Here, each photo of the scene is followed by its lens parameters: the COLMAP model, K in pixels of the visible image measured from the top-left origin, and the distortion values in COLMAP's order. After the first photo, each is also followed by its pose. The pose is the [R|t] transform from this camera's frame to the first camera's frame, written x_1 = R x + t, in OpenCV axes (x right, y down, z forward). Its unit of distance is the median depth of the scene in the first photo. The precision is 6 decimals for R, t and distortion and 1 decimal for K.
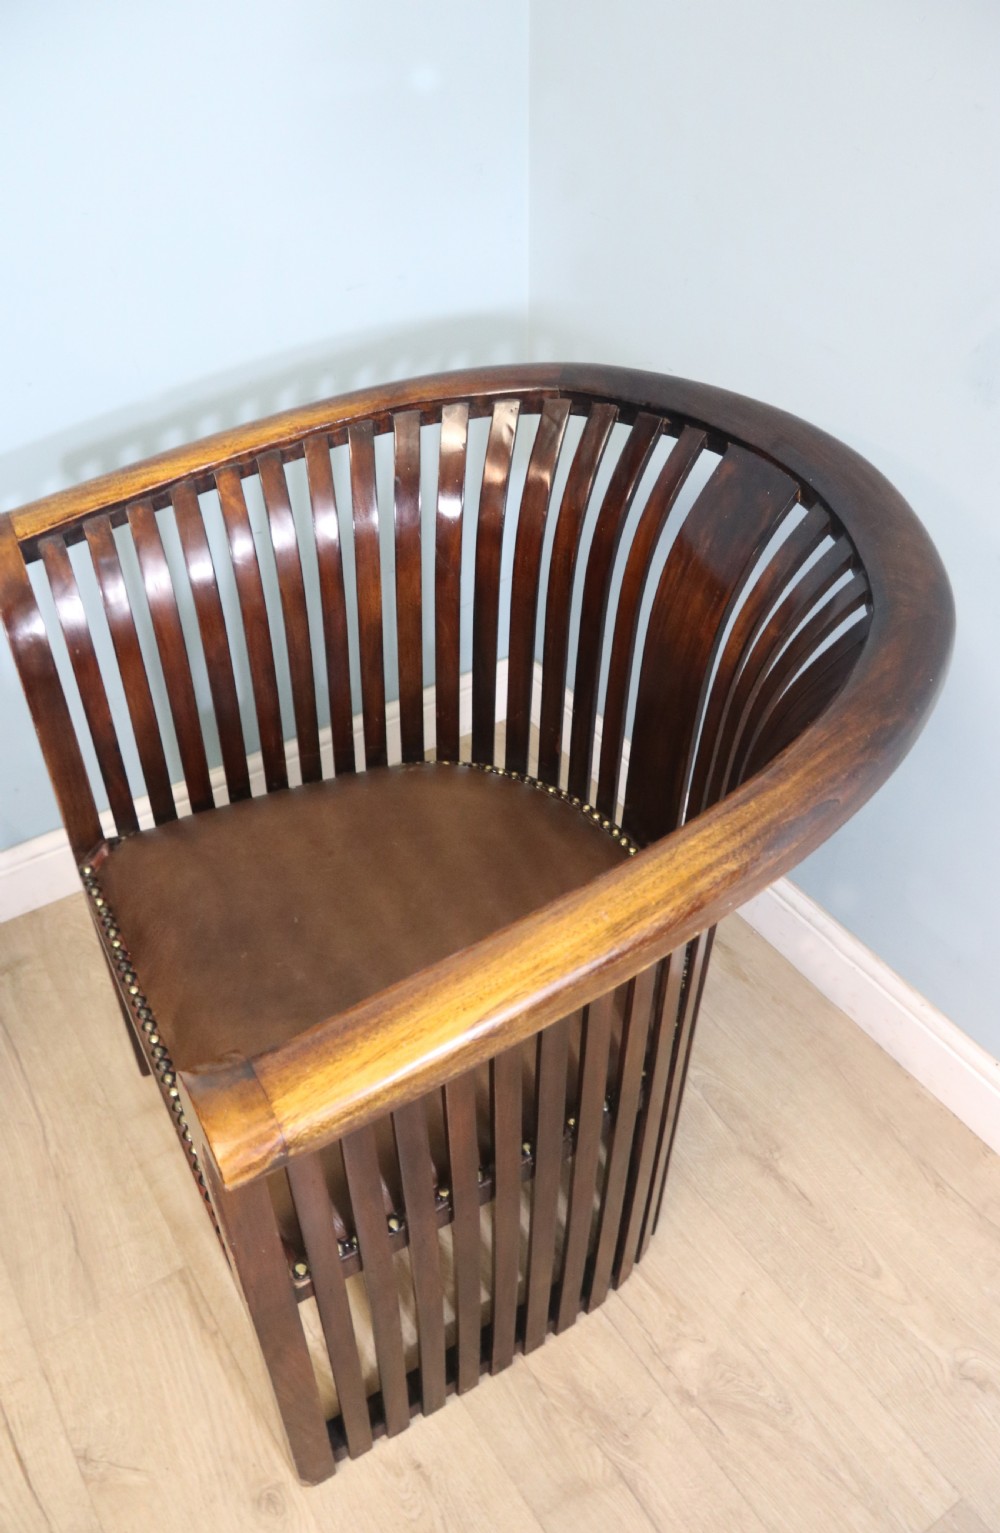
lens RADIAL K [[1193.9, 0, 492.4], [0, 1193.9, 763.2], [0, 0, 1]] dist [-0.161587, 0.086594]
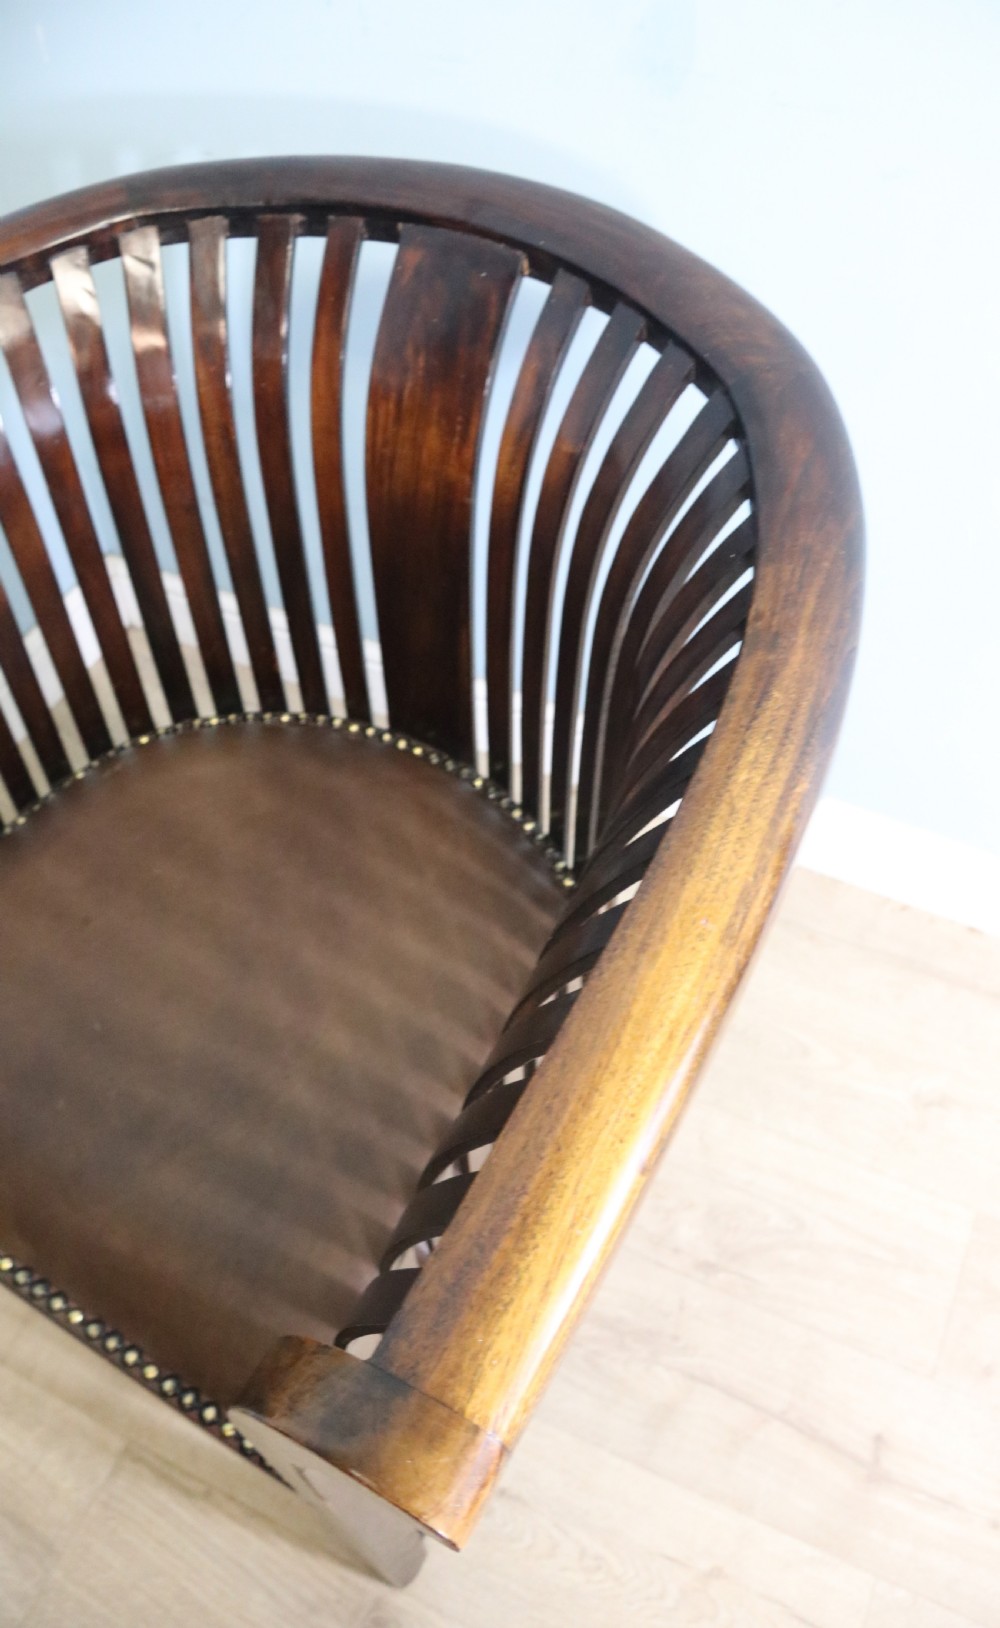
lens RADIAL K [[1229.3, 0, 536.5], [0, 1229.3, 808.6], [0, 0, 1]] dist [-0.180631, 0.116002]
pose [[0.847219, -0.416062, 0.330322, -0.202643], [0.339857, 0.902388, 0.264940, -0.162199], [-0.408310, -0.112200, 0.905921, 0.359830]]
